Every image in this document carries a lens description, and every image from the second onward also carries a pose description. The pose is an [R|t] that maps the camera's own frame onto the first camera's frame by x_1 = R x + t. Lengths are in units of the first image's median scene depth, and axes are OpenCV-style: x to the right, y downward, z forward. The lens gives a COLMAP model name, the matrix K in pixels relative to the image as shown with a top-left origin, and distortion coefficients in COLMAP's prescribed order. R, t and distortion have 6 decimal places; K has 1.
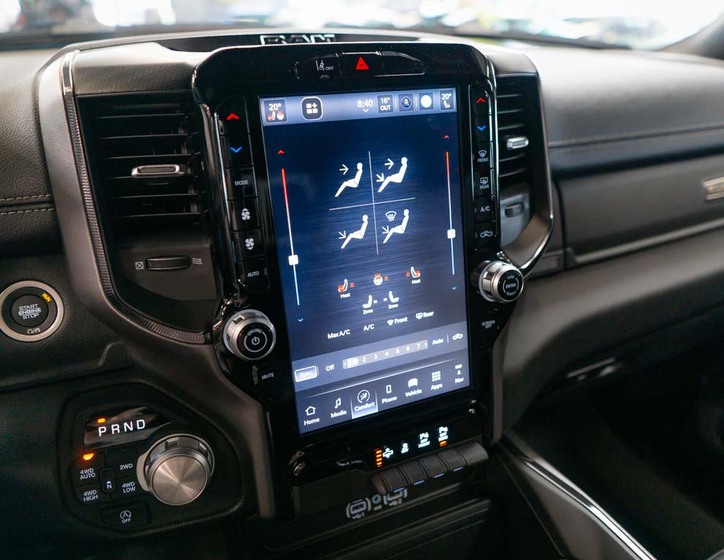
lens RADIAL K [[584.1, 0, 362.0], [0, 584.1, 280.0], [0, 0, 1]] dist [-0.002837, 0.003402]
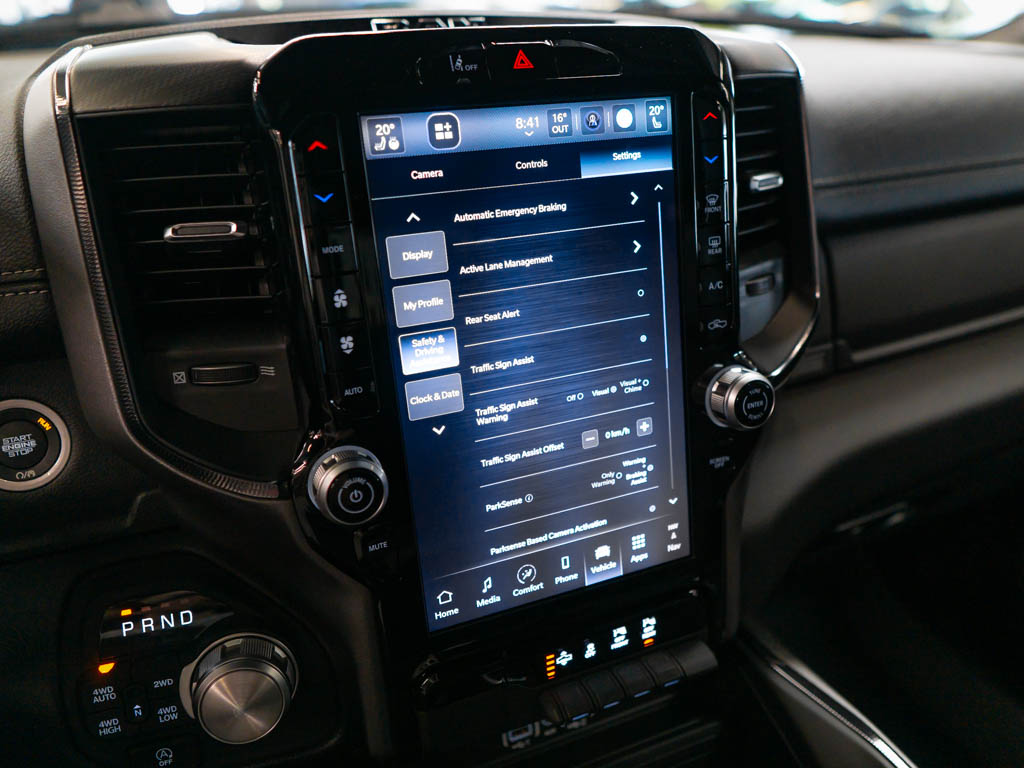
lens RADIAL K [[798.9, 0, 512.0], [0, 798.9, 384.0], [0, 0, 1]] dist [0.002164, -0.004076]
pose [[0.999429, 0.001302, -0.033749, 0.016815], [-0.000535, 0.999742, 0.022715, -0.034991], [0.033770, -0.022684, 0.999172, 0.115130]]
